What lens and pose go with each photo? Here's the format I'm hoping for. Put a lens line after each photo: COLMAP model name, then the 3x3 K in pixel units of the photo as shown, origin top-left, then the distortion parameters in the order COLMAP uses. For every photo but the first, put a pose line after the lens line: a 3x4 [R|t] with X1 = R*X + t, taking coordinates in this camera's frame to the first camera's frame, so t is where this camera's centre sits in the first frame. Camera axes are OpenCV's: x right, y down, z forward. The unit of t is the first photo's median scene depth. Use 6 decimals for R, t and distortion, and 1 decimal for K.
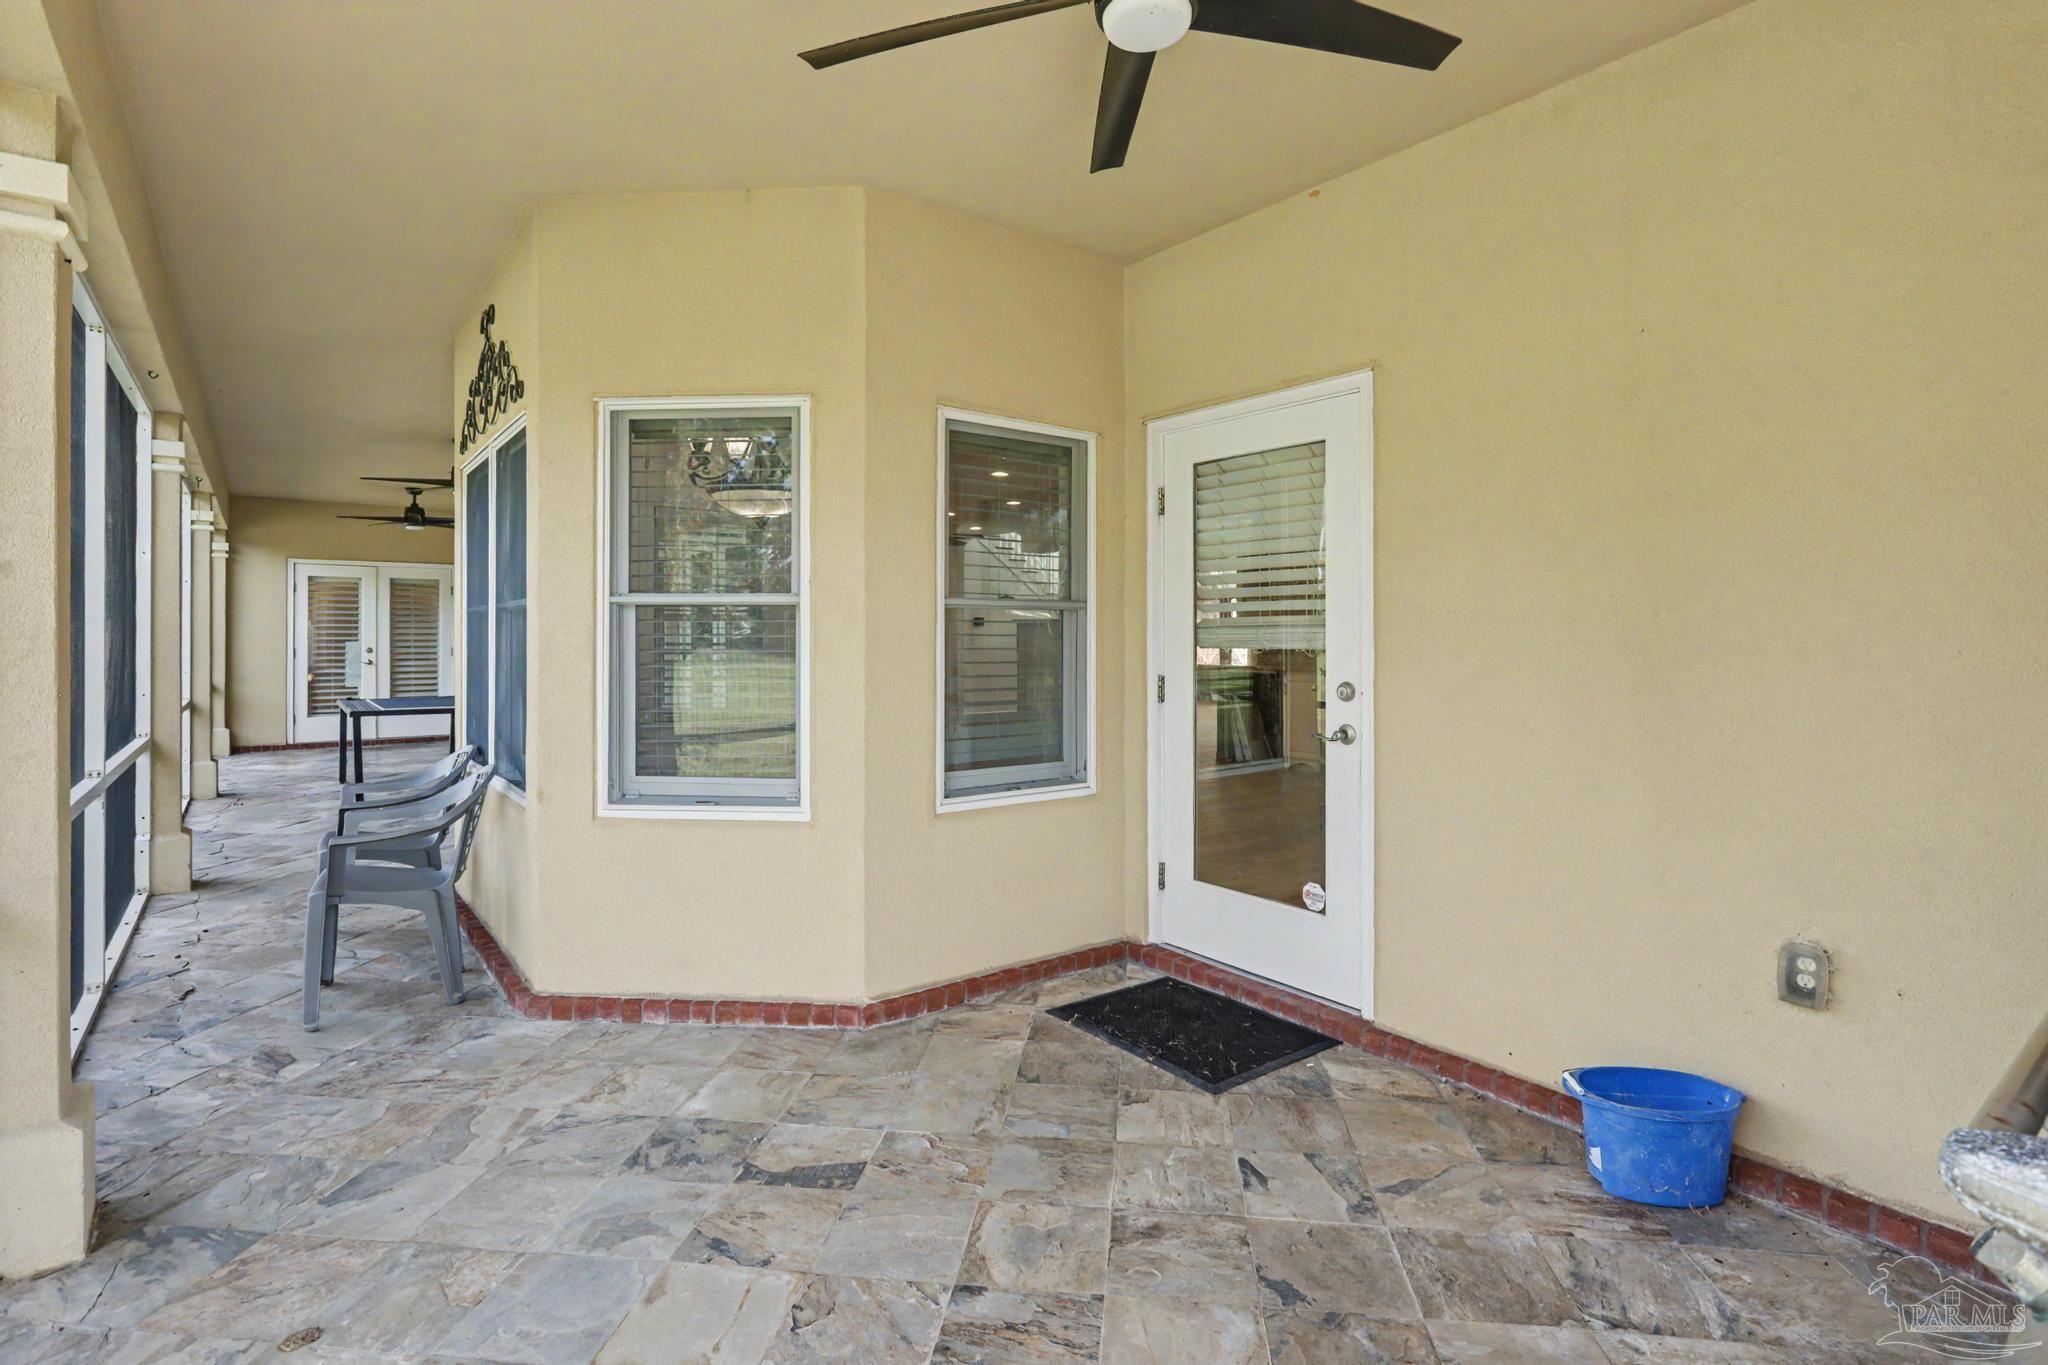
lens RADIAL K [[1012.6, 0, 1104.8], [0, 1012.6, 646.3], [0, 0, 1]] dist [-0.001832, -0.033094]
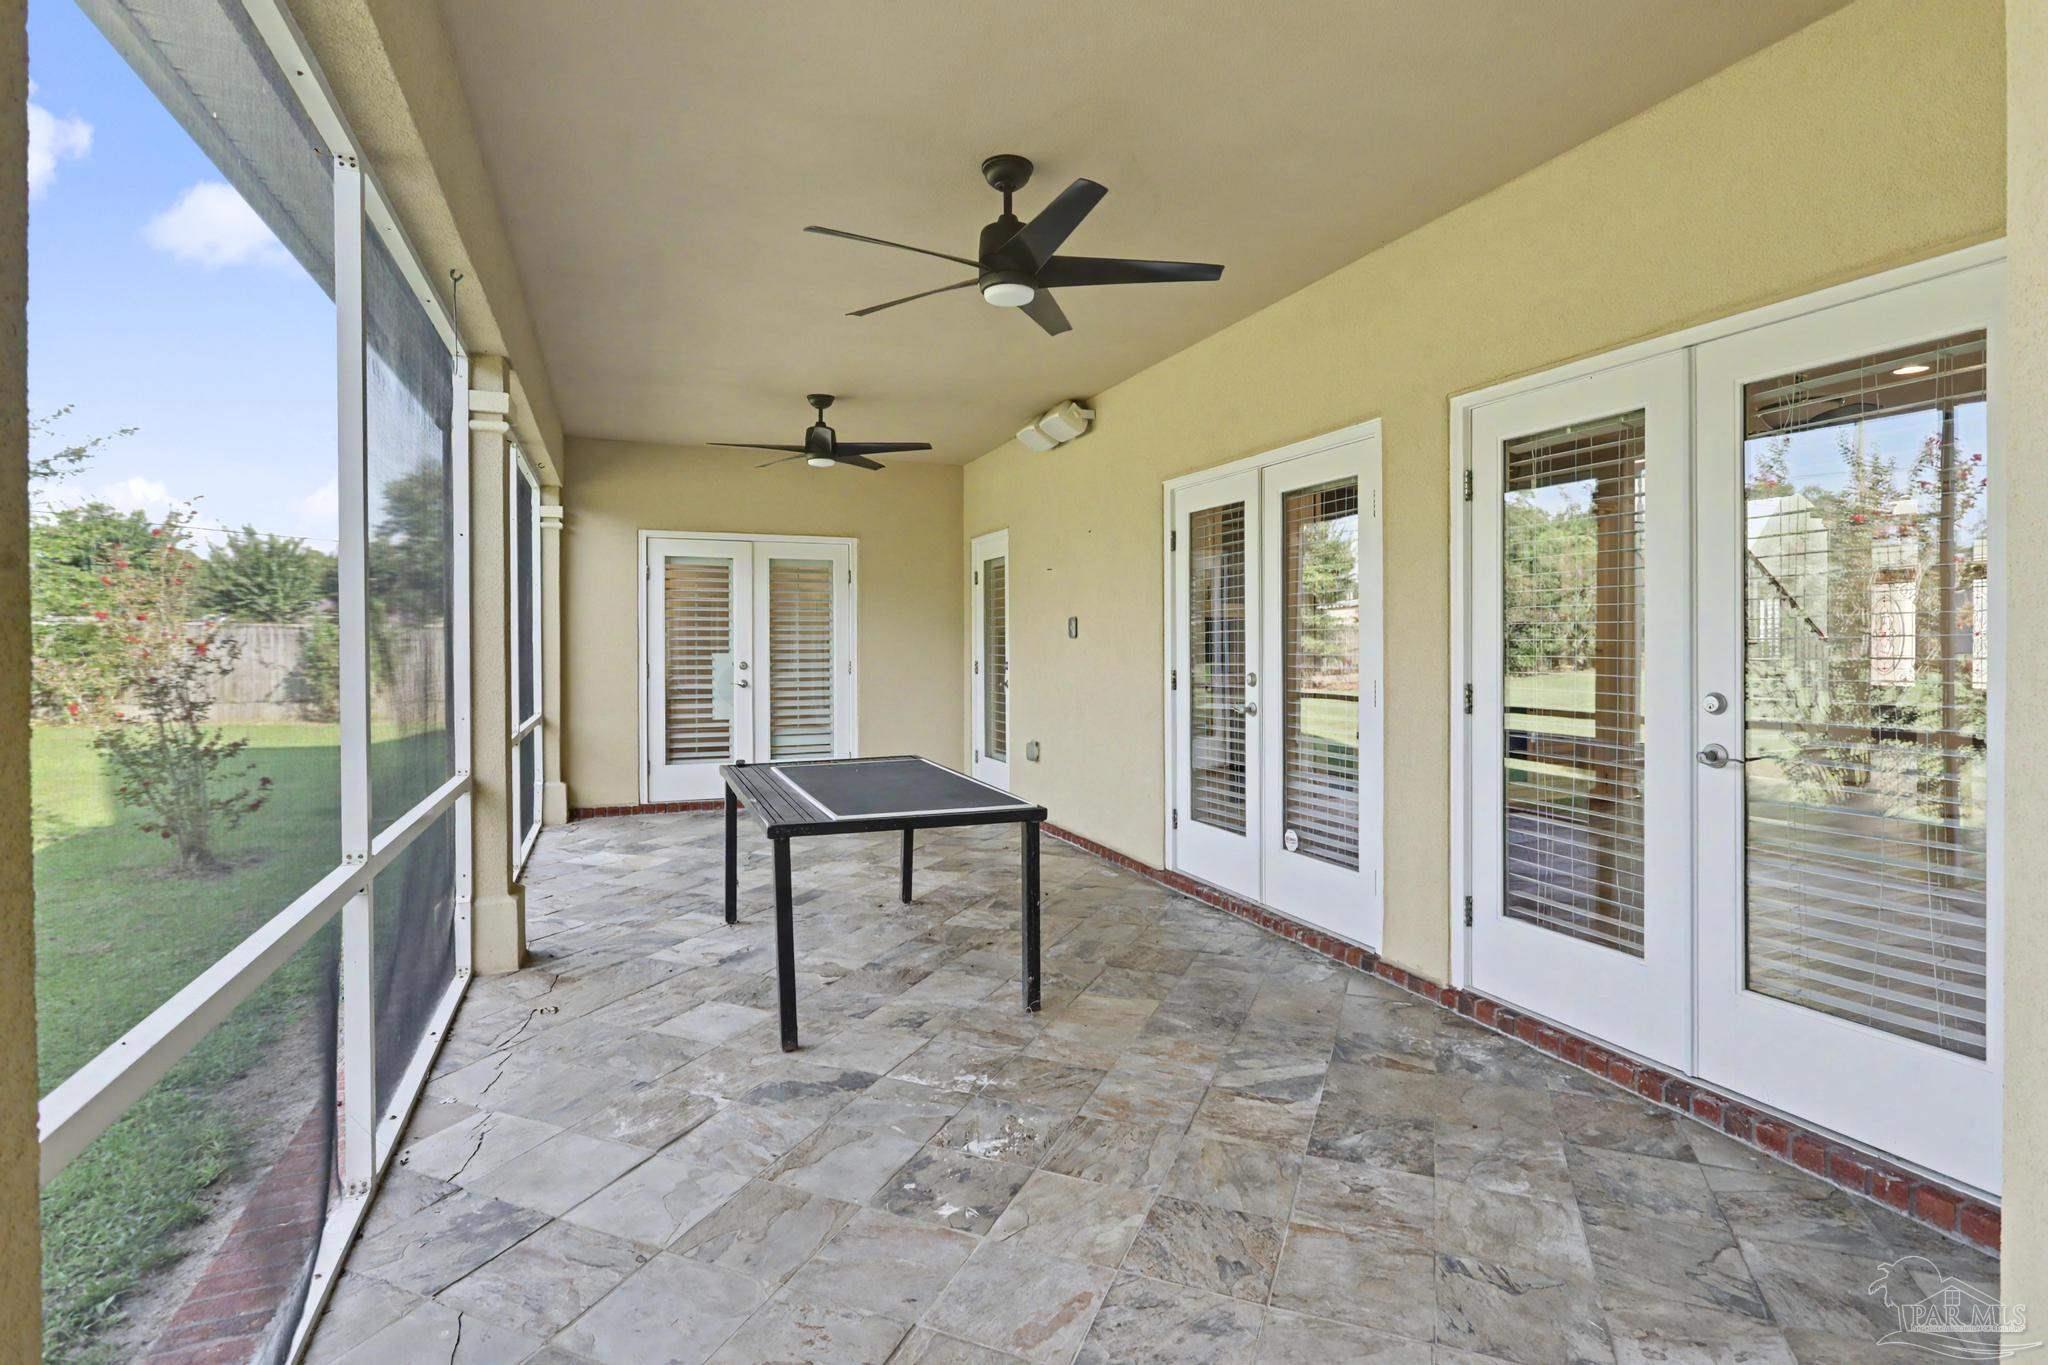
lens RADIAL K [[1010.3, 0, 1036.5], [0, 1010.3, 652.6], [0, 0, 1]] dist [-0.002534, -0.000194]
pose [[0.955582, -0.004268, -0.294694, -0.332430], [0.004959, 0.999986, 0.001598, -0.005026], [0.294683, -0.002988, 0.955590, 0.392640]]
